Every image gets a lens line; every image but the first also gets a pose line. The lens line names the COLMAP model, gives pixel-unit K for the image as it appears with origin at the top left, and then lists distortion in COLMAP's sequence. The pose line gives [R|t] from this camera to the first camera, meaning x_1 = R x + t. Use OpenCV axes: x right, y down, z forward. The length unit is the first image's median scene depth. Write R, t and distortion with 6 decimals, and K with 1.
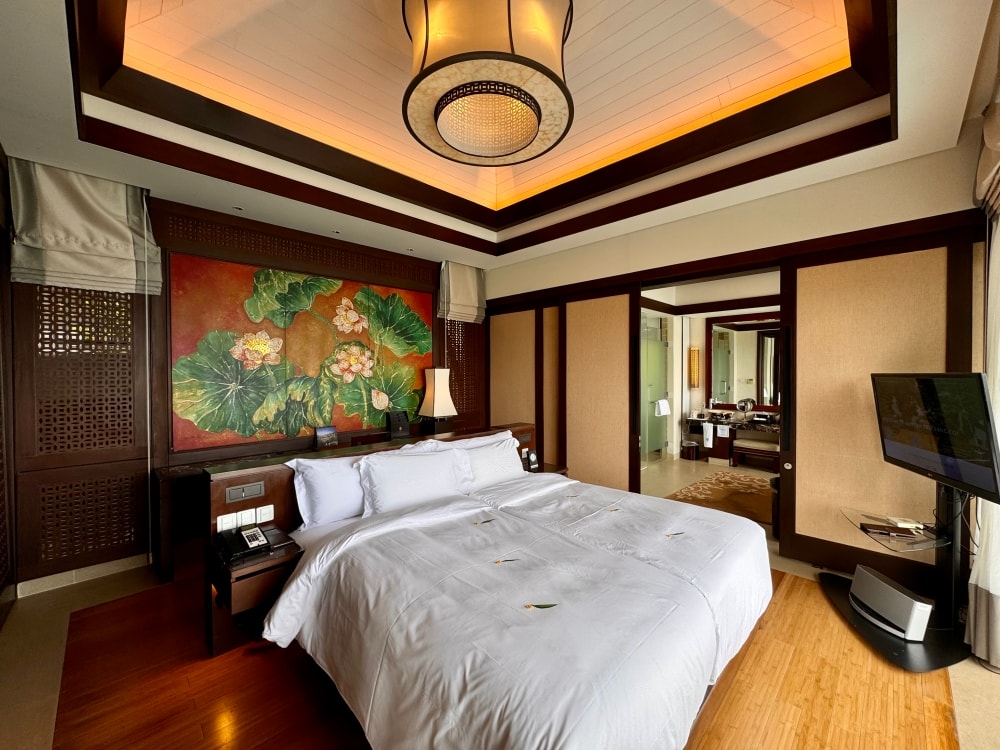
lens RADIAL K [[398.3, 0, 495.6], [0, 398.3, 373.3], [0, 0, 1]] dist [-0.014960, 0.000433]
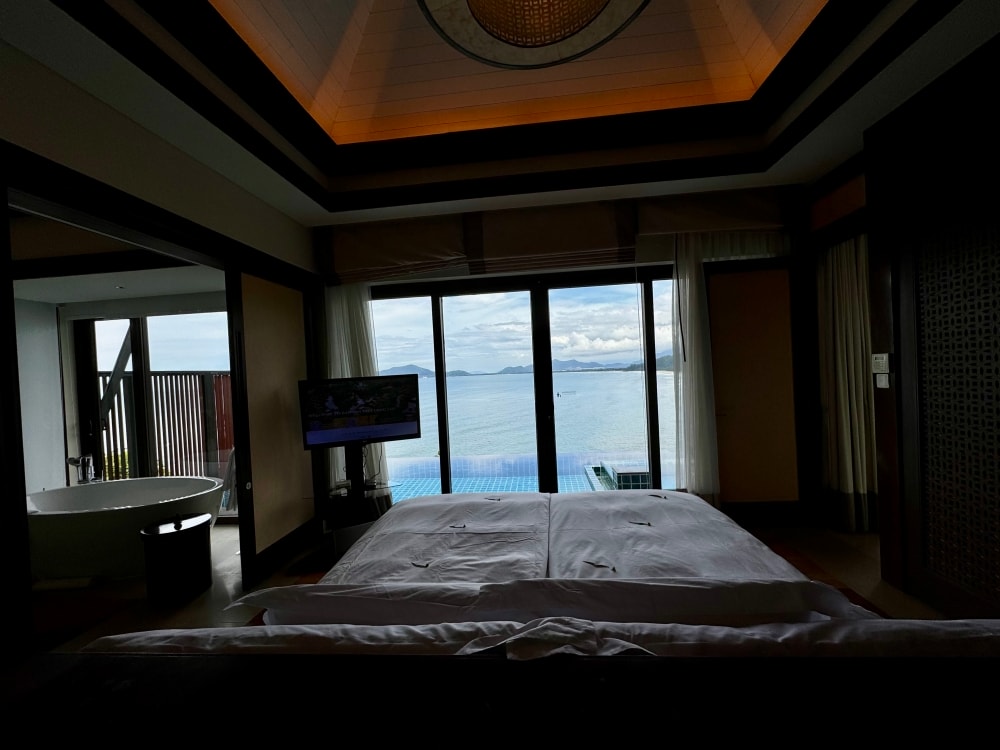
lens RADIAL K [[398.3, 0, 498.8], [0, 398.3, 375.1], [0, 0, 1]] dist [-0.014960, 0.000433]
pose [[-0.638895, 0.028195, 0.768777, -0.707979], [0.060241, 0.998093, 0.013458, 0.006323], [-0.766932, 0.054910, -0.639375, 2.374840]]
